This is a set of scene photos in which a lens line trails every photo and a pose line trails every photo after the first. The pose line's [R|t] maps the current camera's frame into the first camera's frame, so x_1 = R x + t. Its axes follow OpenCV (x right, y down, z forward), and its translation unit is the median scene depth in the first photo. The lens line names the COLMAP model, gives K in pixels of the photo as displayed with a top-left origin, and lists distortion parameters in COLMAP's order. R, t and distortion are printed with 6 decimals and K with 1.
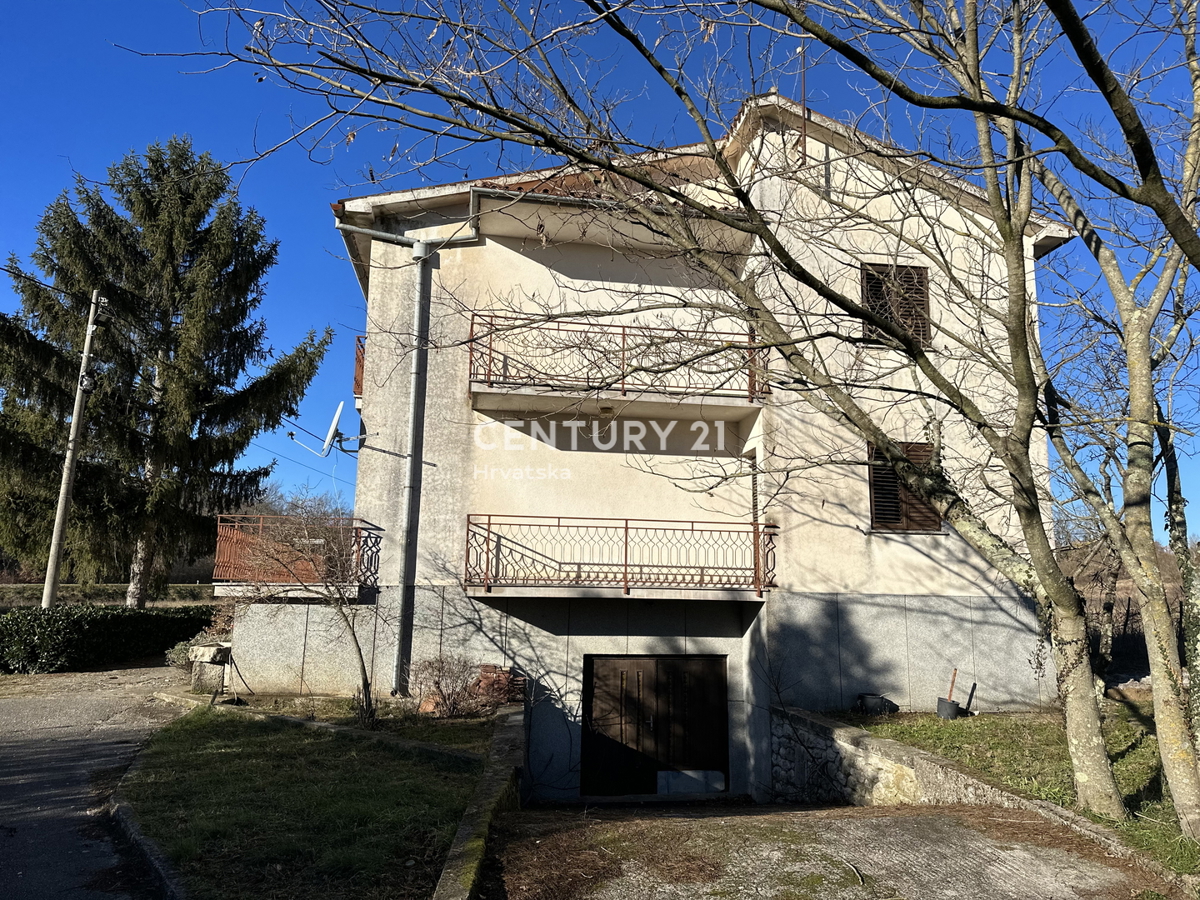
lens RADIAL K [[834.4, 0, 598.6], [0, 834.4, 443.5], [0, 0, 1]] dist [0.060630, -0.004756]
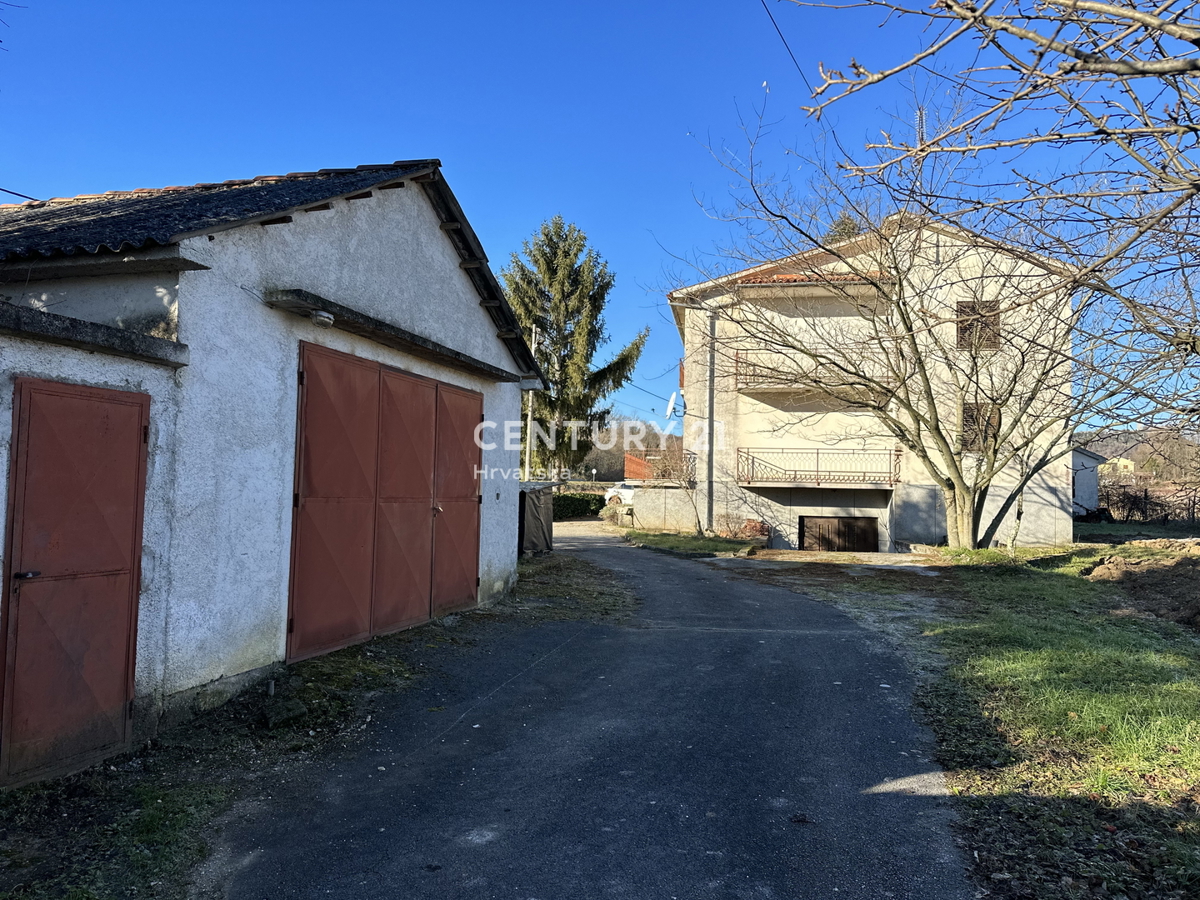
lens RADIAL K [[834.4, 0, 593.2], [0, 834.4, 449.6], [0, 0, 1]] dist [0.060630, -0.004756]
pose [[0.951132, -0.010649, -0.308602, 0.134363], [0.049785, 0.991619, 0.119220, -0.165215], [0.304746, -0.128757, 0.943690, -1.008816]]
